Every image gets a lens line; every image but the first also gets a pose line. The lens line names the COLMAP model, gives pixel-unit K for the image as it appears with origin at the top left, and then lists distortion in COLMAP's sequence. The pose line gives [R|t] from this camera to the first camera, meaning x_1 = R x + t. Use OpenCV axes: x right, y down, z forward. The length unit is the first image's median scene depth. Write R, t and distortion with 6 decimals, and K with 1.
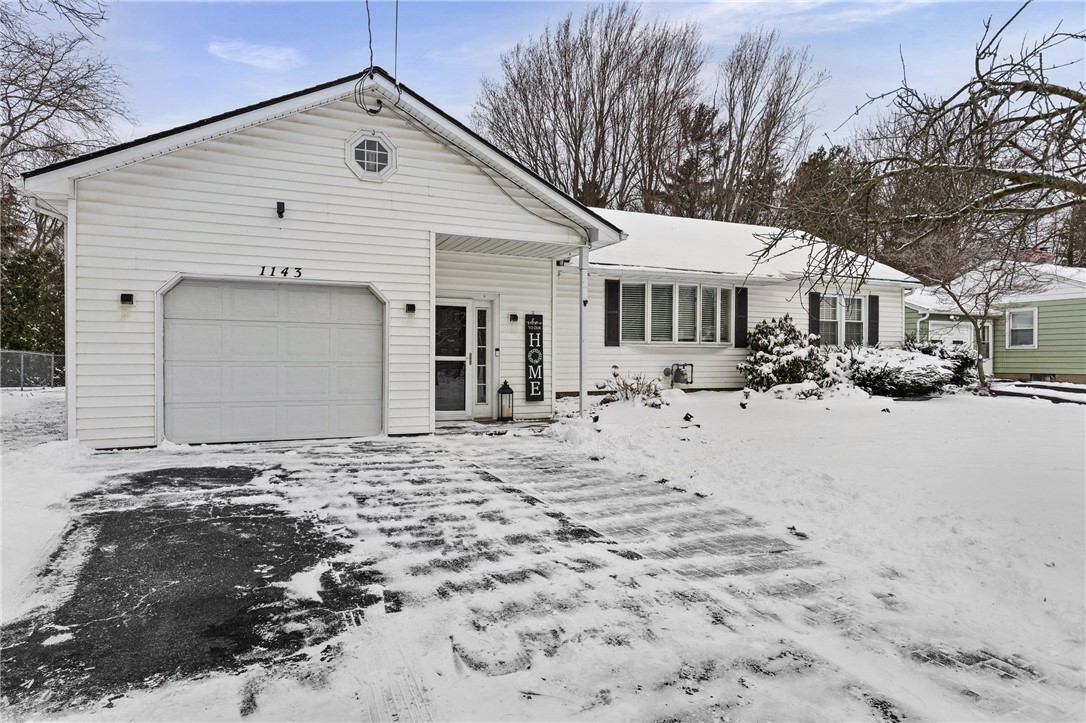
lens RADIAL K [[650.3, 0, 541.9], [0, 650.3, 364.1], [0, 0, 1]] dist [-0.003357, 0.000086]
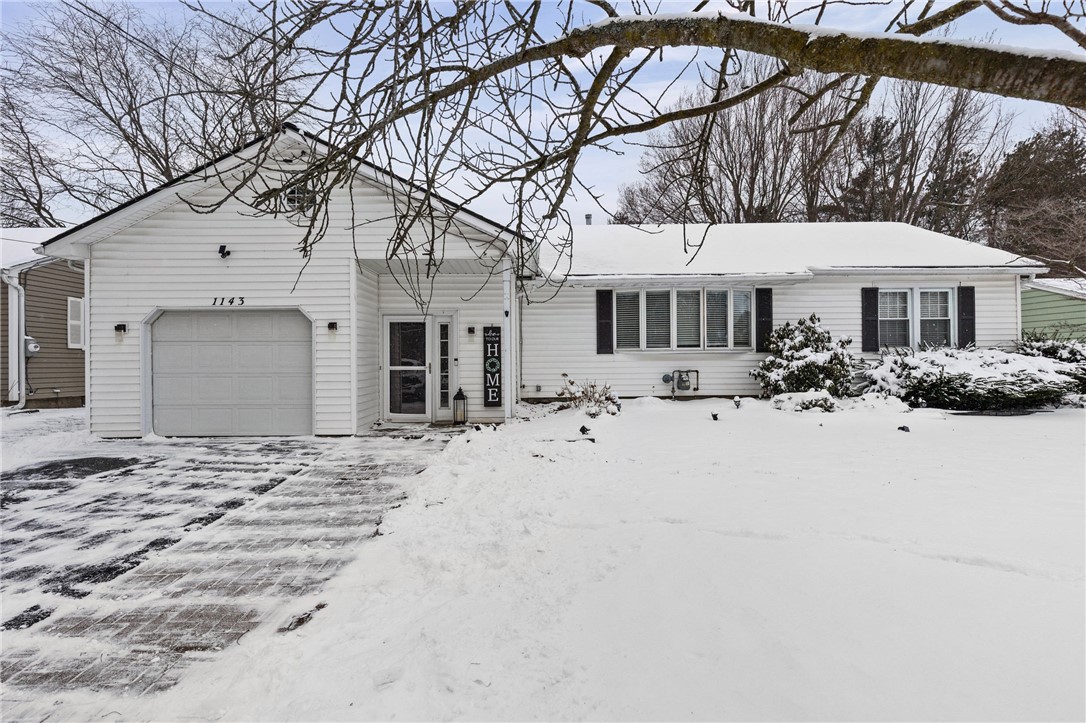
lens RADIAL K [[498.5, 0, 540.2], [0, 498.5, 358.7], [0, 0, 1]] dist [0.007263, -0.000628]
pose [[0.913671, -0.013684, -0.406223, 0.399167], [0.007448, 0.999829, -0.016926, -0.008176], [0.406385, 0.012439, 0.913617, 0.272985]]
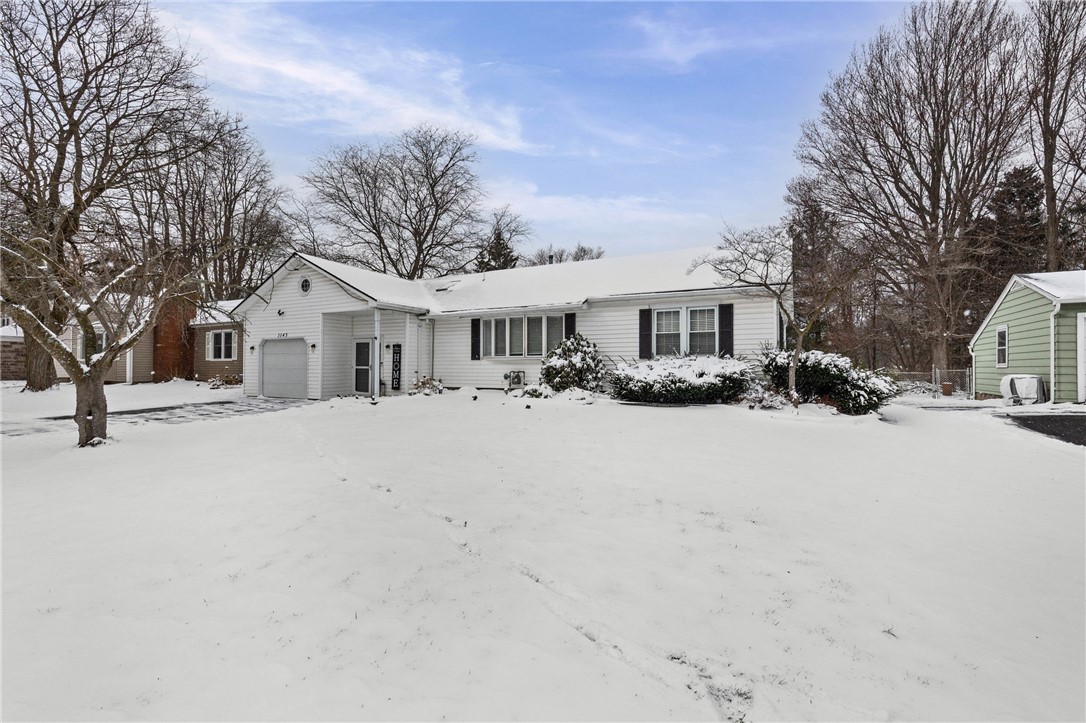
lens RADIAL K [[498.5, 0, 543.8], [0, 498.5, 359.7], [0, 0, 1]] dist [0.007263, -0.000628]
pose [[0.601995, -0.018505, -0.798286, 1.419557], [-0.009302, 0.999501, -0.030184, 0.009021], [0.798446, 0.025596, 0.601522, 0.463357]]
